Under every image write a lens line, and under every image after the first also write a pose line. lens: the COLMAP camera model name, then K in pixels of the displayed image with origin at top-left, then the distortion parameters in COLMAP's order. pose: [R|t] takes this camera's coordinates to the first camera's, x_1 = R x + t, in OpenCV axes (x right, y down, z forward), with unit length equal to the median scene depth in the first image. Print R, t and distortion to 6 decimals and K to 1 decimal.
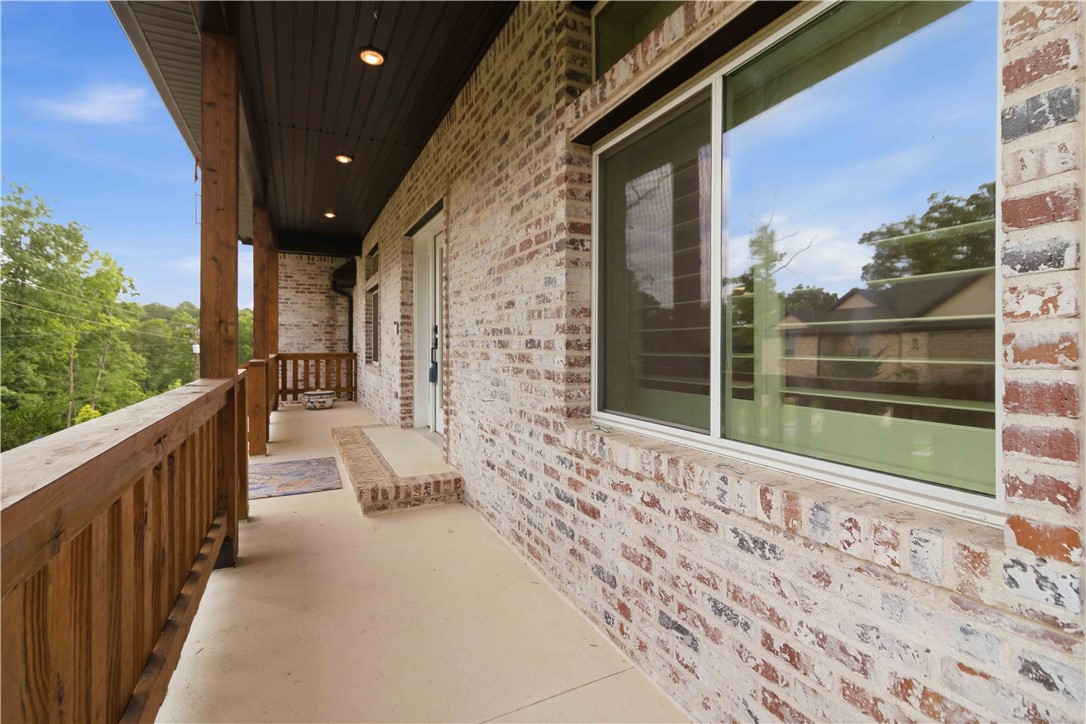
lens RADIAL K [[509.6, 0, 552.0], [0, 509.6, 345.6], [0, 0, 1]] dist [0.001713, 0.000234]
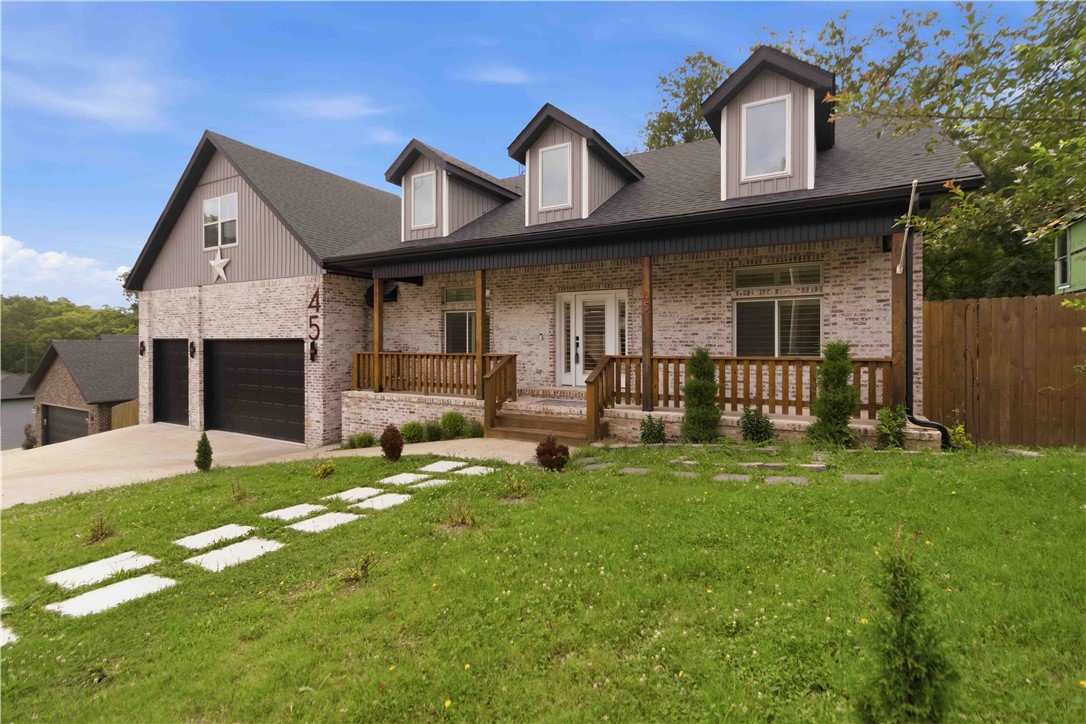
lens RADIAL K [[509.6, 0, 552.0], [0, 509.6, 345.6], [0, 0, 1]] dist [0.001713, 0.000234]
pose [[0.825724, -0.001507, 0.564072, -3.280515], [0.001099, 0.999999, 0.001063, -0.008345], [-0.564073, -0.000258, 0.825725, -1.526335]]
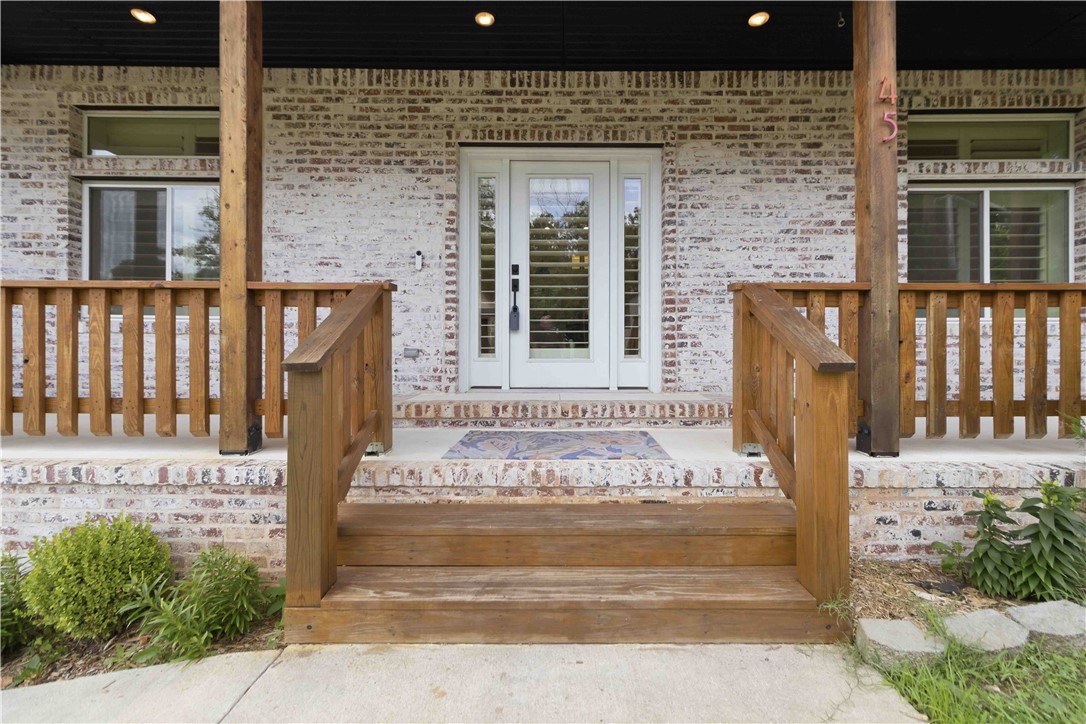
lens RADIAL K [[501.5, 0, 556.9], [0, 501.5, 345.2], [0, 0, 1]] dist [0.002060, 0.001494]
pose [[0.446096, -0.000187, 0.894985, -2.052891], [-0.000230, 1.000000, 0.000323, 0.207997], [-0.894985, -0.000349, 0.446096, 1.206740]]
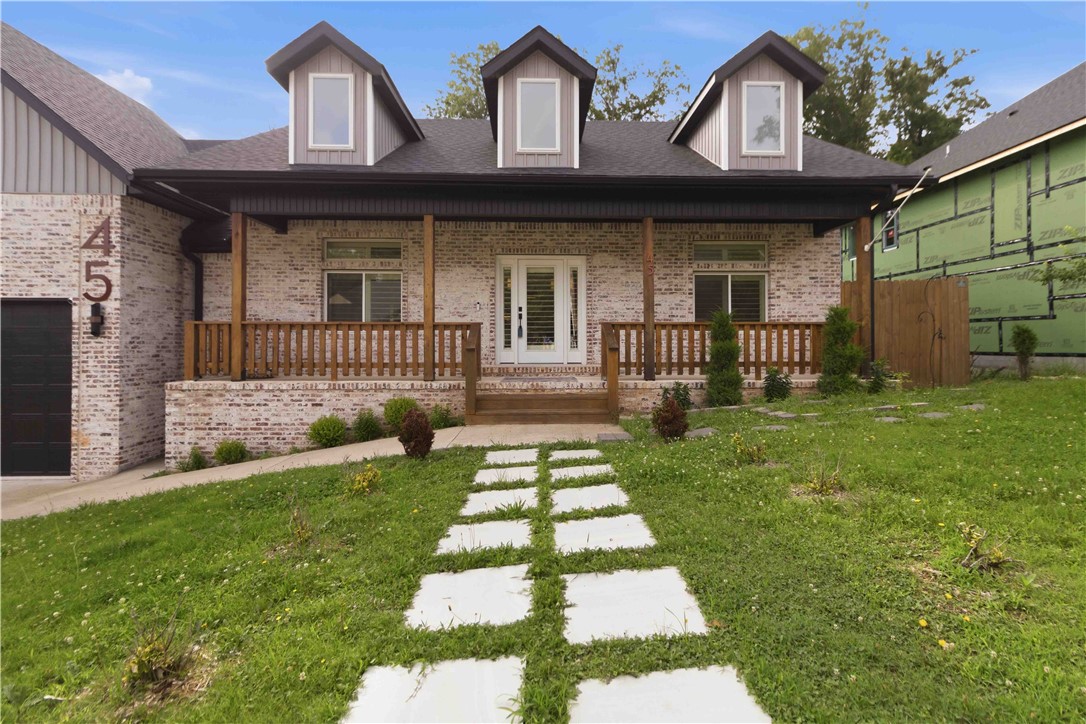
lens RADIAL K [[516.3, 0, 561.2], [0, 516.3, 341.6], [0, 0, 1]] dist [0.002581, 0.000197]
pose [[0.412444, 0.003702, 0.910975, -4.086405], [0.003738, 0.999976, -0.005756, 0.215340], [-0.910975, 0.005779, 0.412420, 0.172845]]
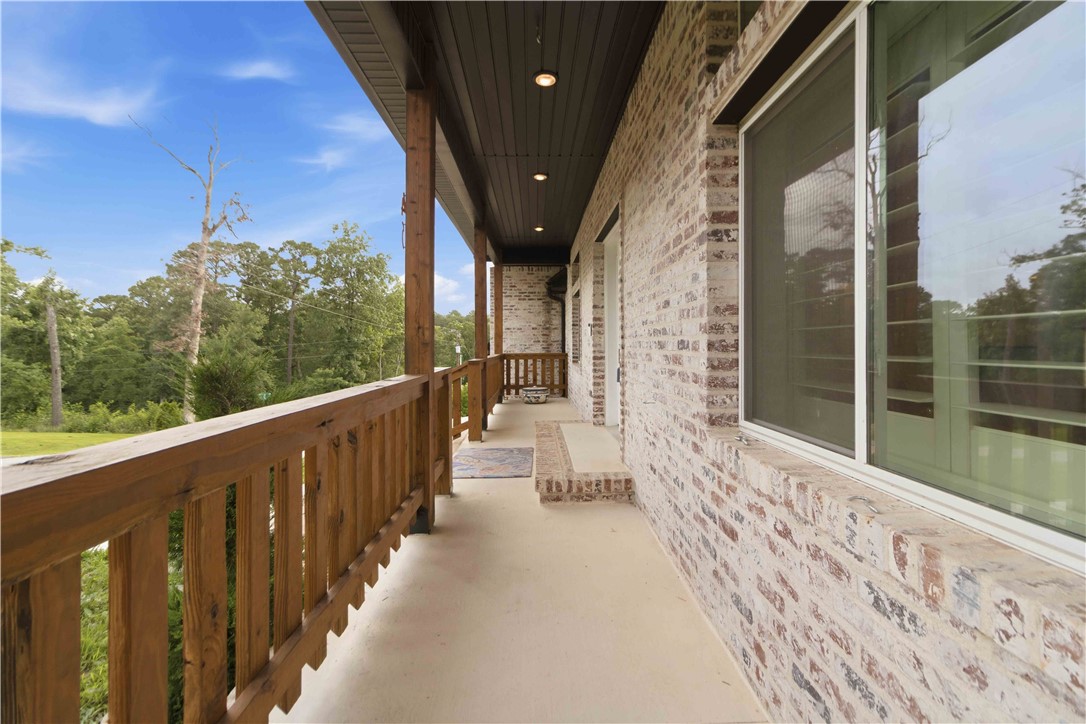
lens RADIAL K [[502.0, 0, 554.6], [0, 502.0, 343.6], [0, 0, 1]] dist [0.001999, -0.000848]
pose [[0.910614, -0.005868, -0.413217, 0.134677], [0.003933, 0.999977, -0.005534, -0.001512], [0.413240, 0.003414, 0.910616, 0.057073]]
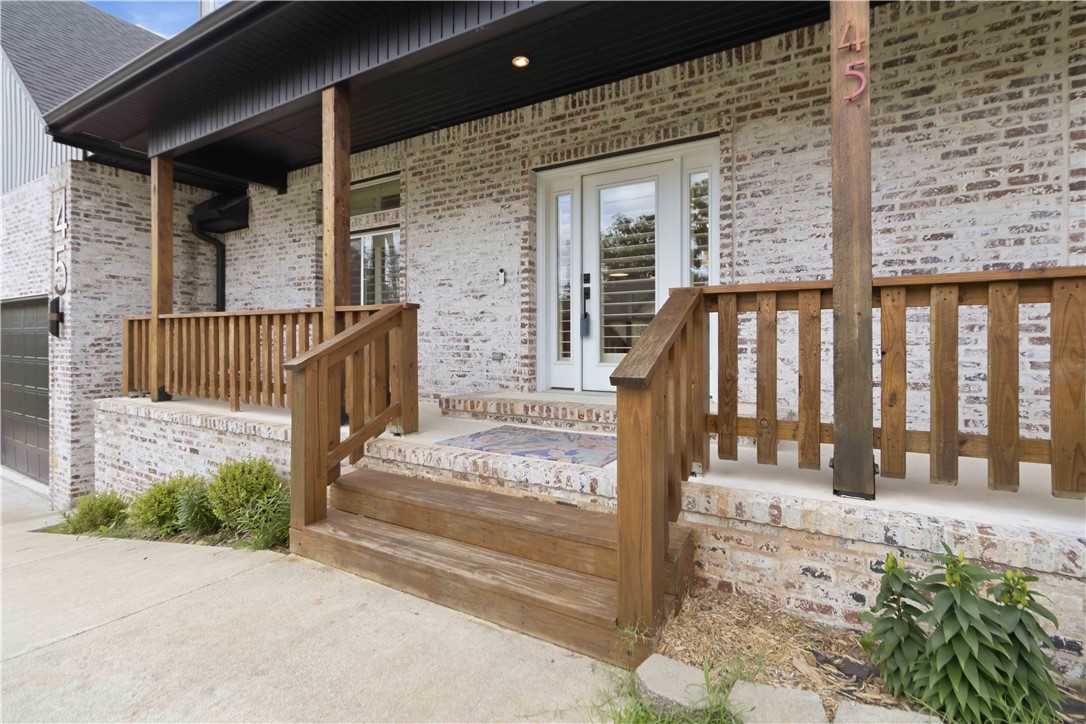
lens RADIAL K [[509.6, 0, 552.0], [0, 509.6, 345.6], [0, 0, 1]] dist [0.001713, 0.000234]
pose [[0.841726, -0.001187, 0.539903, -1.655826], [-0.000524, 0.999995, 0.003015, 0.186090], [-0.539904, -0.002820, 0.841722, 0.578348]]
